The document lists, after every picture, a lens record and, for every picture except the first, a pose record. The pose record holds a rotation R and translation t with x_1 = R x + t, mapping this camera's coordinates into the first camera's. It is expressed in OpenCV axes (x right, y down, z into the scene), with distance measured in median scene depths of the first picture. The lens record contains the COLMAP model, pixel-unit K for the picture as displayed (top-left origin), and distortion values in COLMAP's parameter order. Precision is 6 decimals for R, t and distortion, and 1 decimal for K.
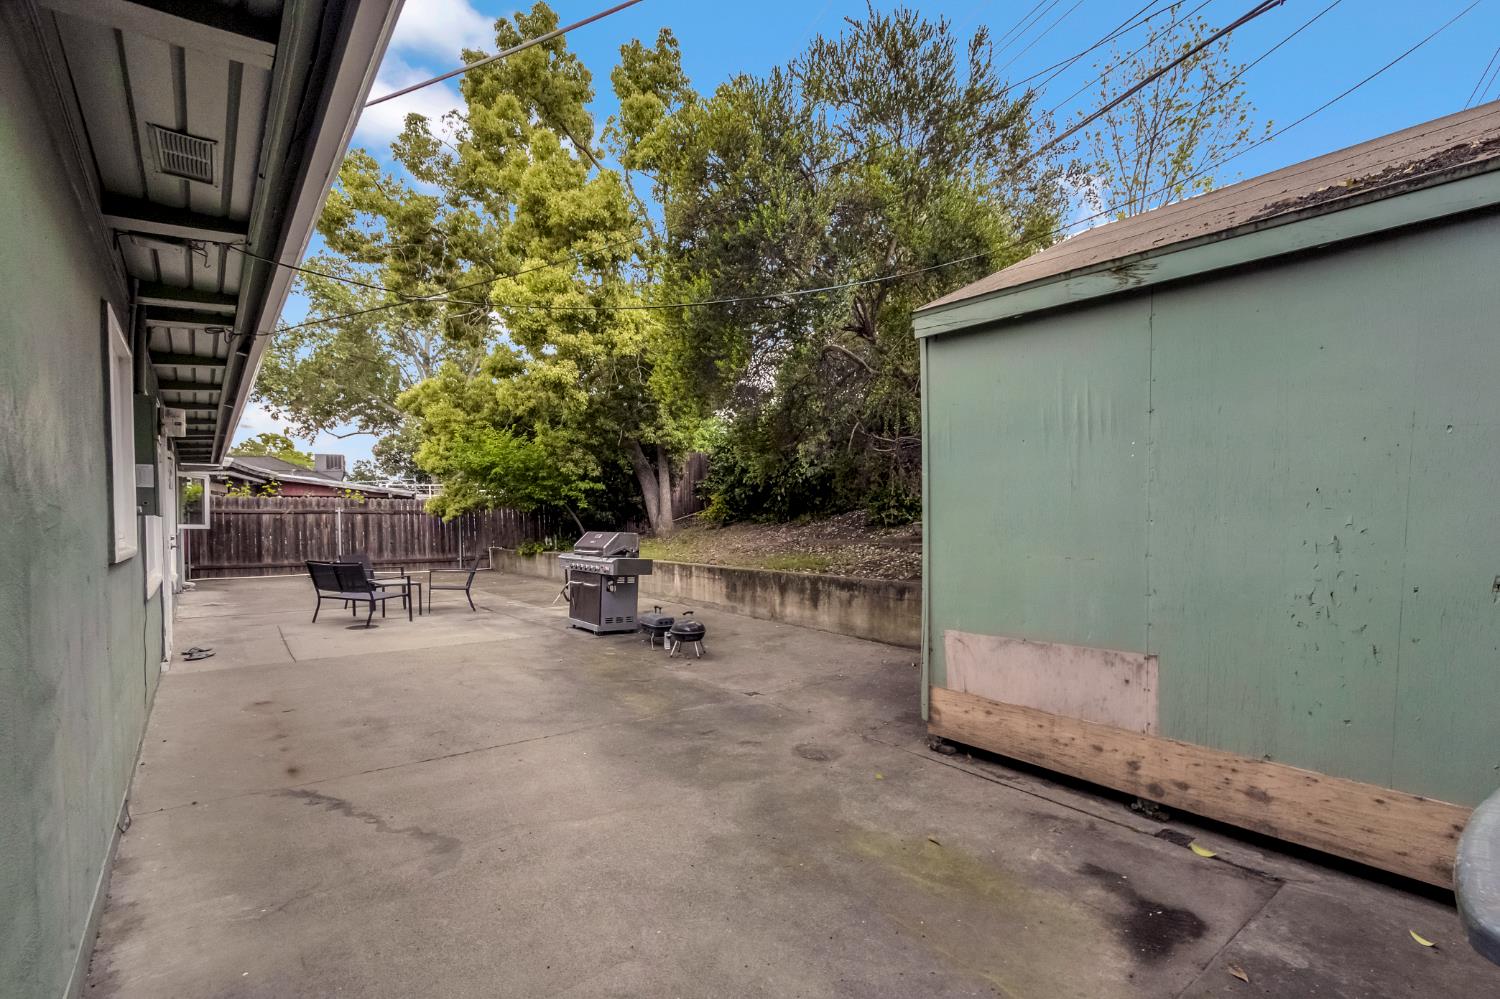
lens RADIAL K [[705.5, 0, 747.9], [0, 705.5, 502.6], [0, 0, 1]] dist [0.001123, 0.000111]
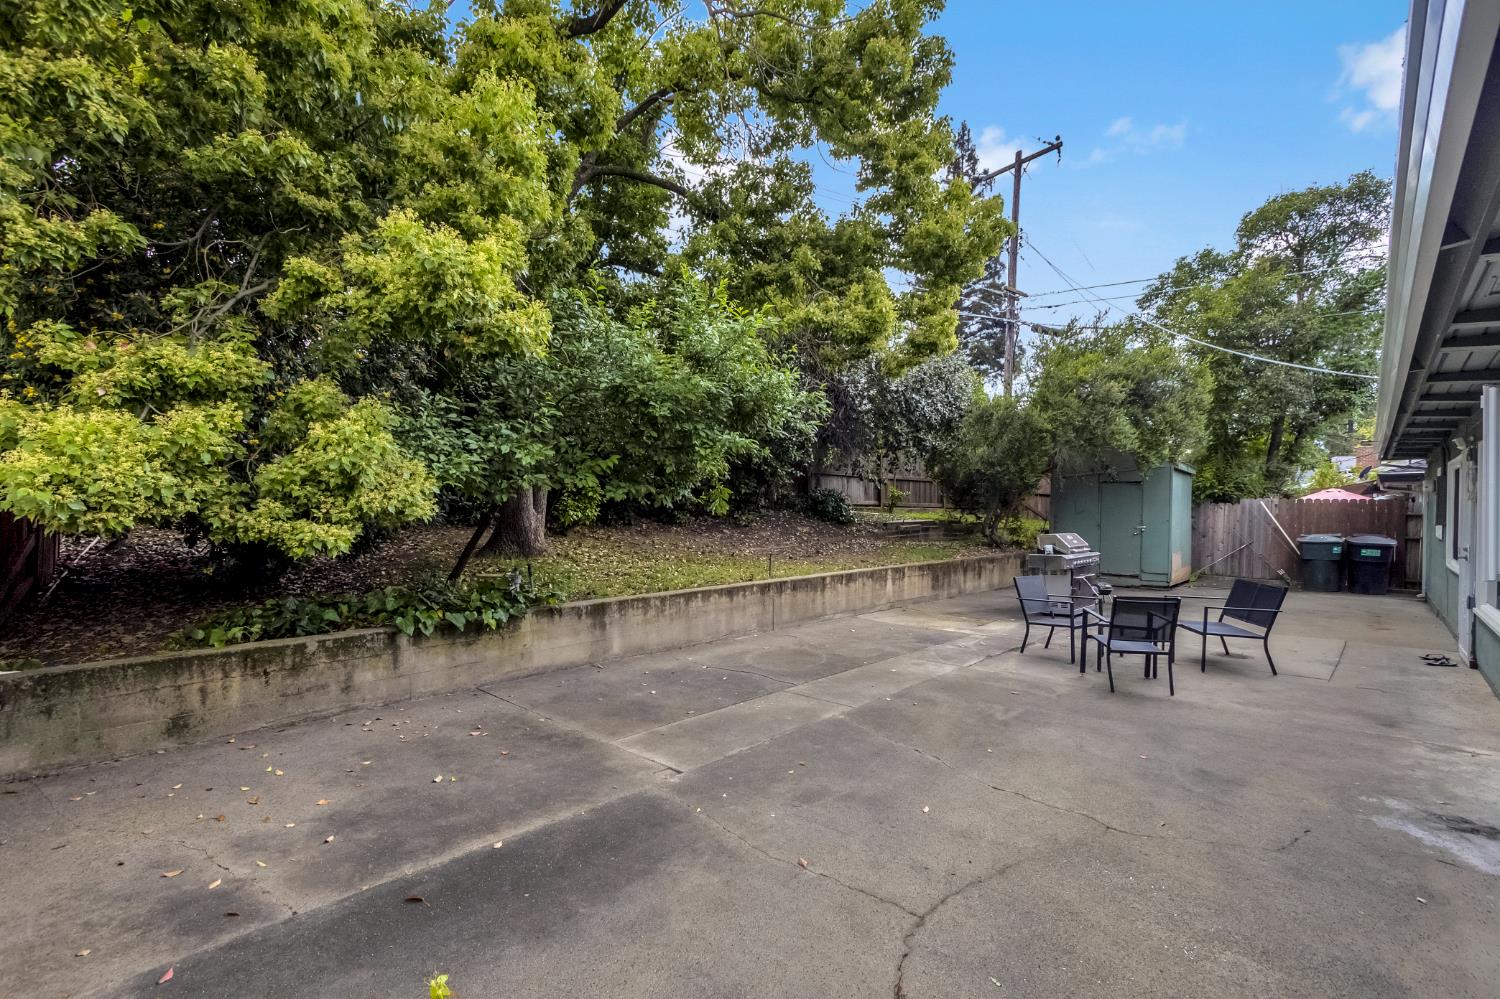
lens RADIAL K [[705.5, 0, 747.8], [0, 705.5, 503.8], [0, 0, 1]] dist [0.001123, 0.000111]
pose [[-0.189155, -0.002733, 0.981943, -1.105640], [-0.039497, 0.999208, -0.004827, 0.014101], [-0.981153, -0.039697, -0.189113, 1.525123]]
